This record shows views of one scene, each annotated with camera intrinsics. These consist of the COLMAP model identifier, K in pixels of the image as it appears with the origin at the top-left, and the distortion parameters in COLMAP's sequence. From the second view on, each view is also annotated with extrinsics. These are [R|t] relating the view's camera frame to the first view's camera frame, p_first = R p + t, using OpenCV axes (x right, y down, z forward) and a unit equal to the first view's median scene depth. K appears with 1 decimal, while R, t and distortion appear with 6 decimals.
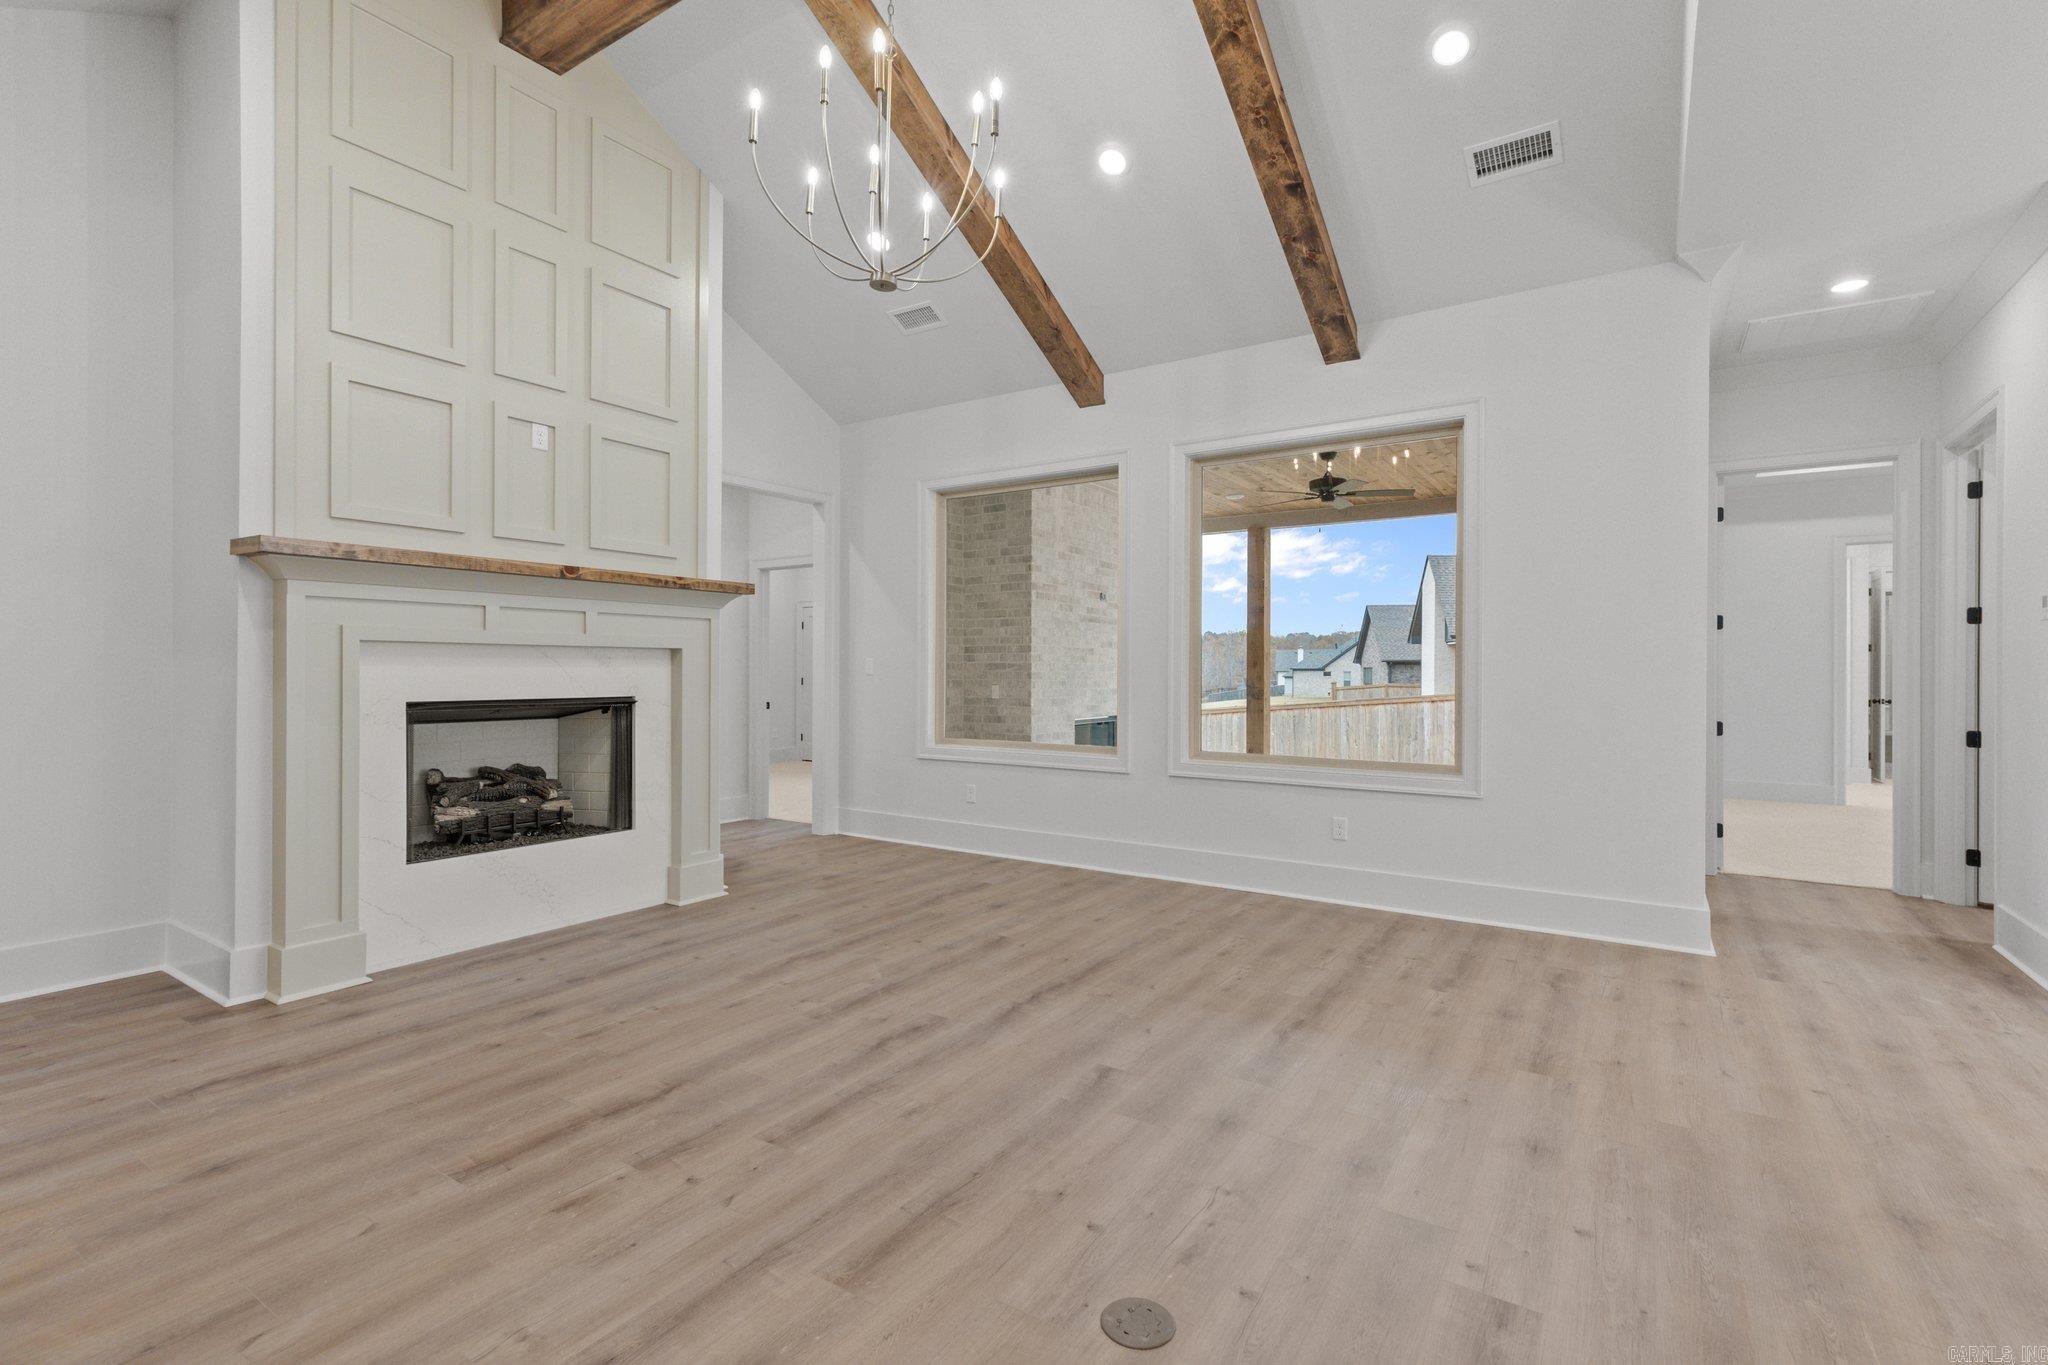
lens RADIAL K [[927.0, 0, 1021.1], [0, 927.0, 676.5], [0, 0, 1]] dist [0.004341, -0.000342]
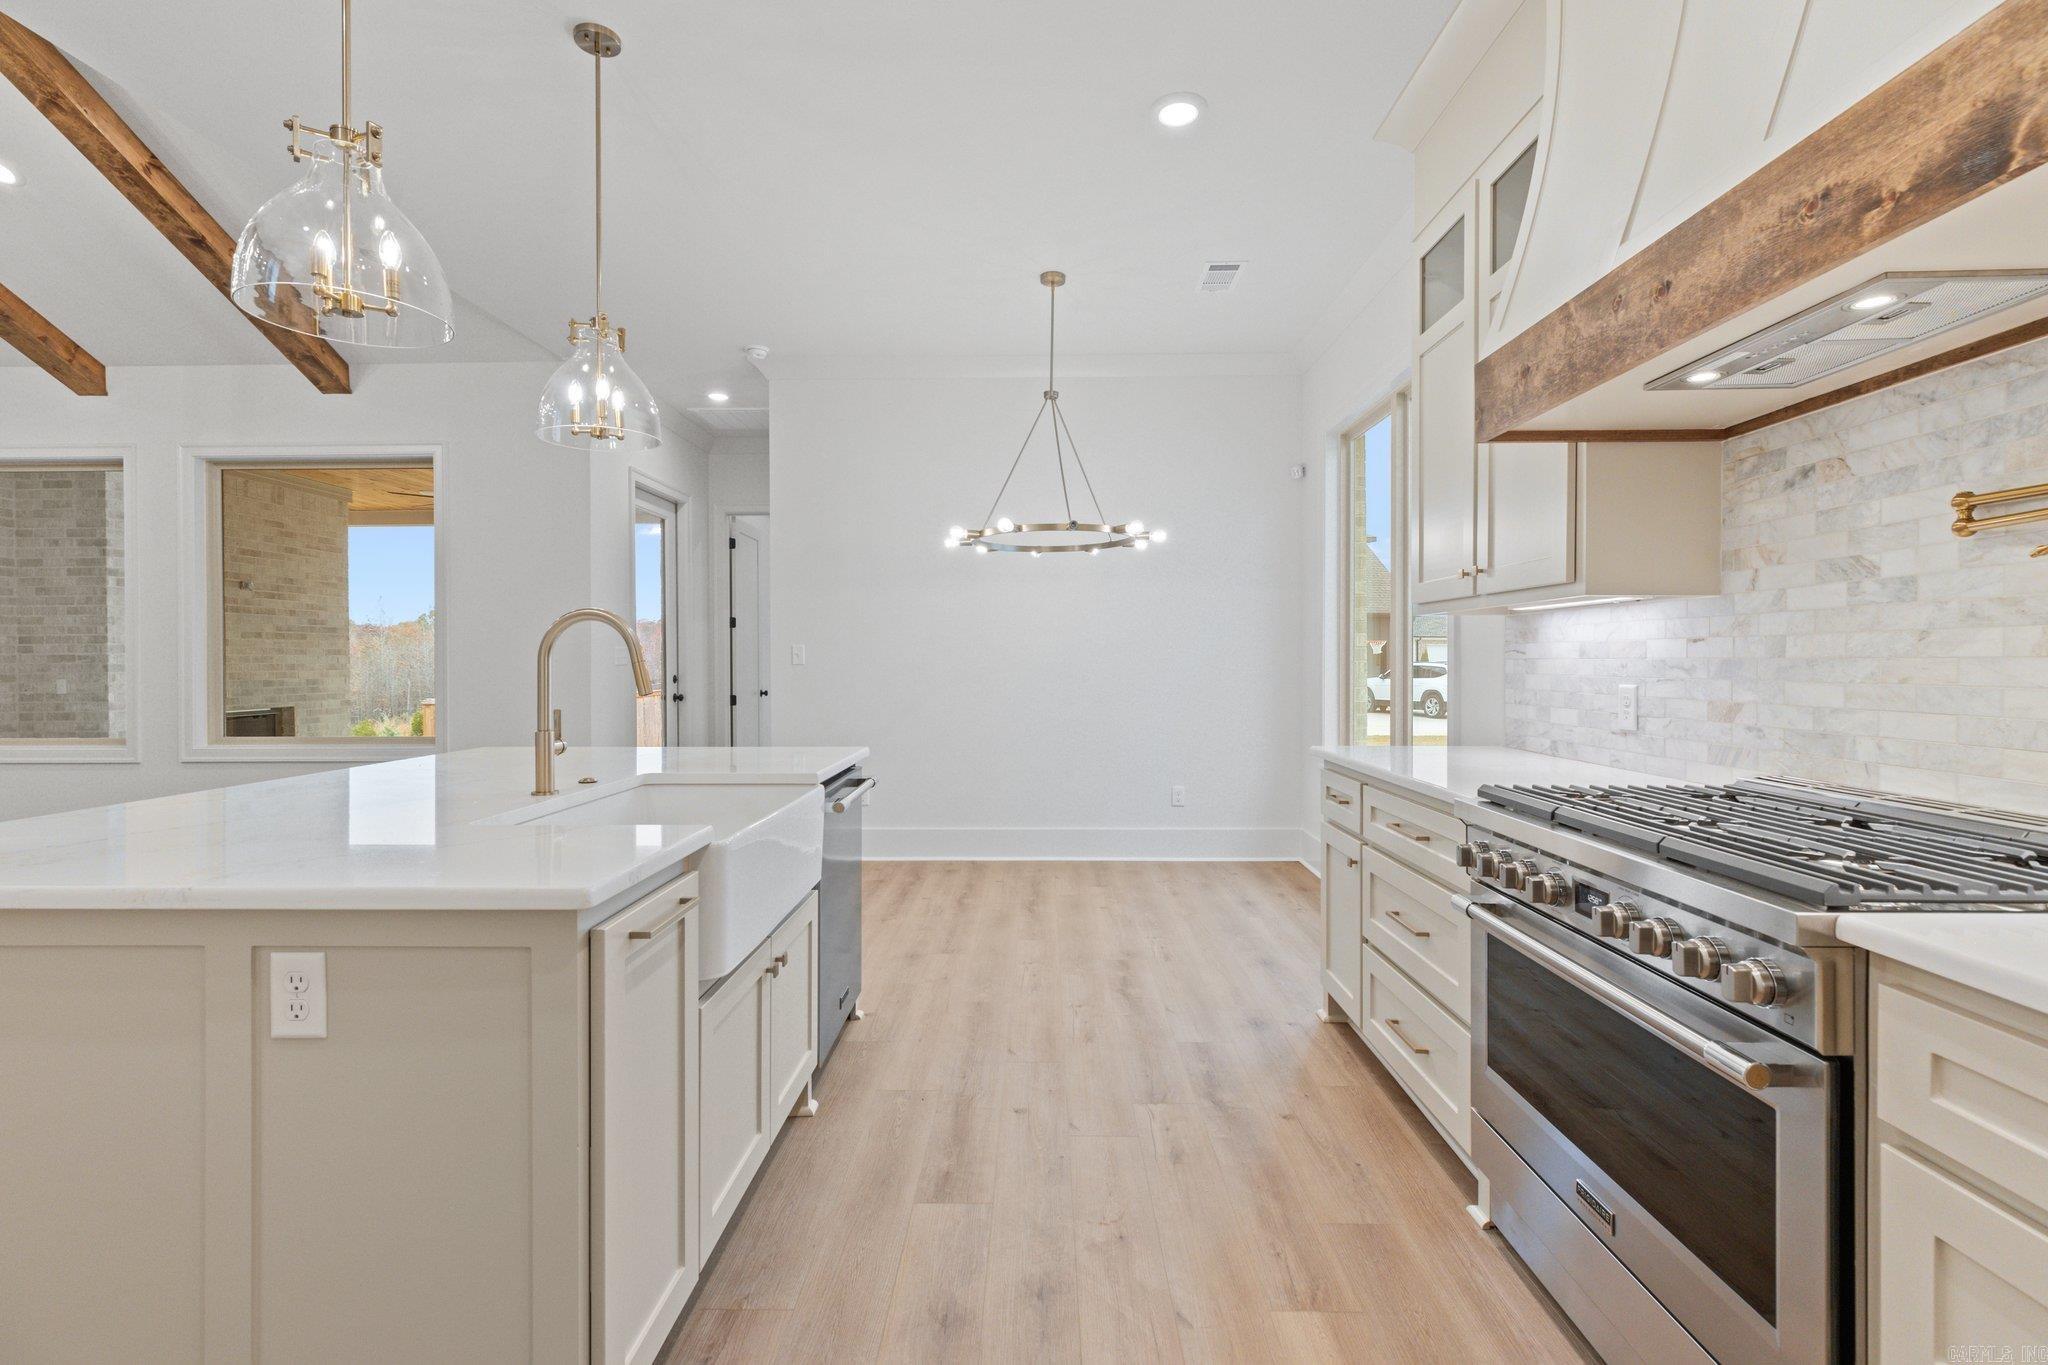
lens RADIAL K [[927.0, 0, 1024.4], [0, 927.0, 663.1], [0, 0, 1]] dist [0.004341, -0.000342]
pose [[0.842361, -0.009425, 0.538831, 0.515393], [0.011499, 0.999934, -0.000486, 0.009343], [-0.538791, 0.006605, 0.842413, -0.512069]]
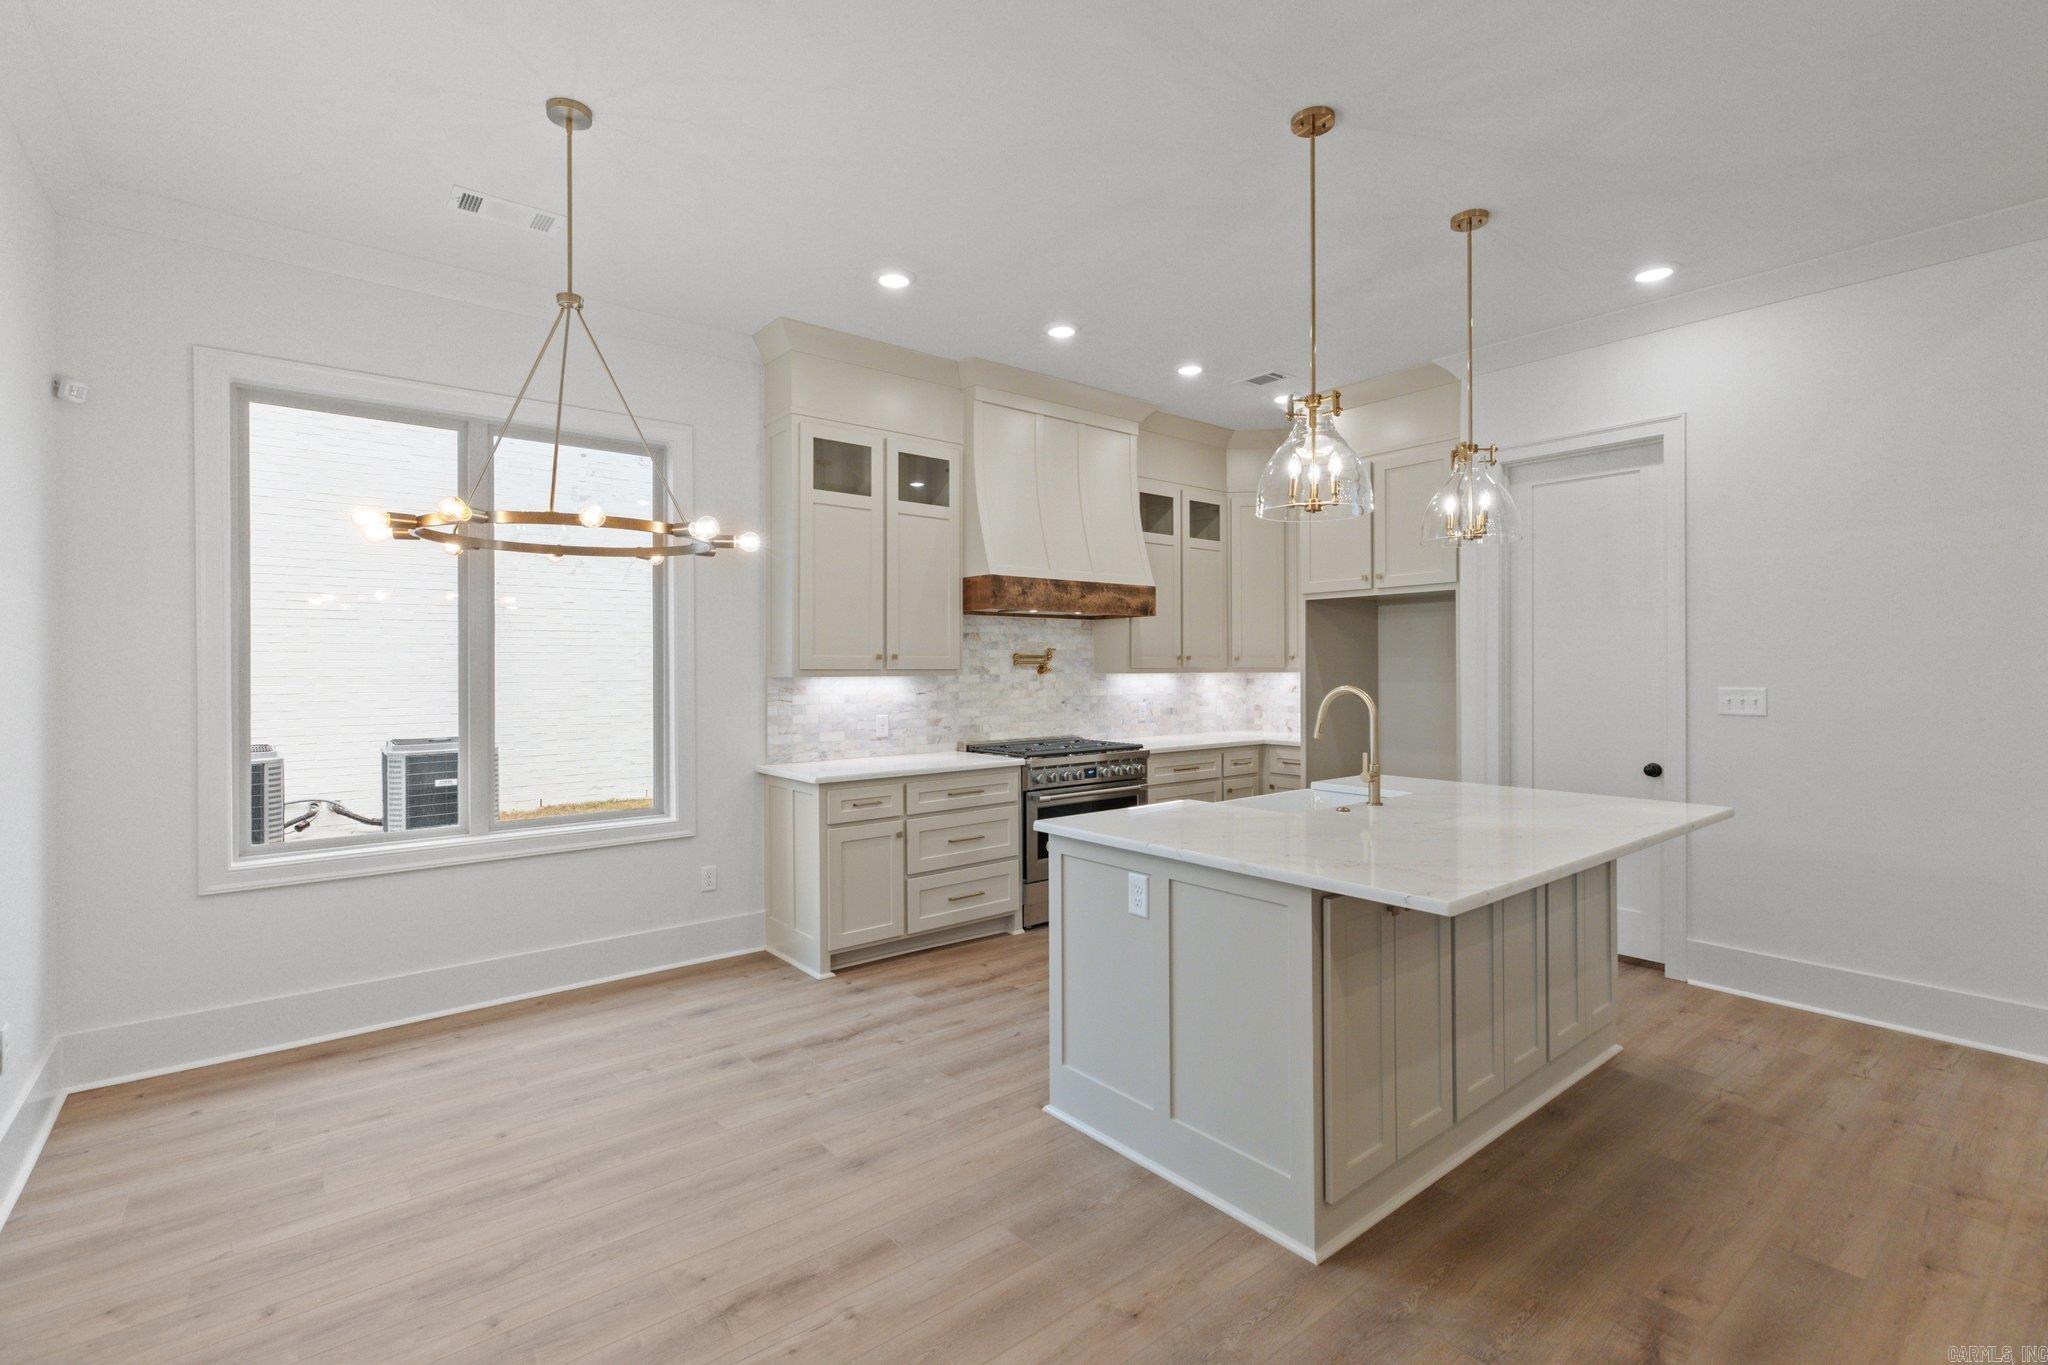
lens RADIAL K [[927.0, 0, 1018.5], [0, 927.0, 669.1], [0, 0, 1]] dist [0.004341, -0.000342]
pose [[-0.953943, -0.004223, 0.299957, 0.620459], [-0.000544, 0.999924, 0.012350, -0.047656], [-0.299986, 0.011618, -0.953873, 0.874449]]
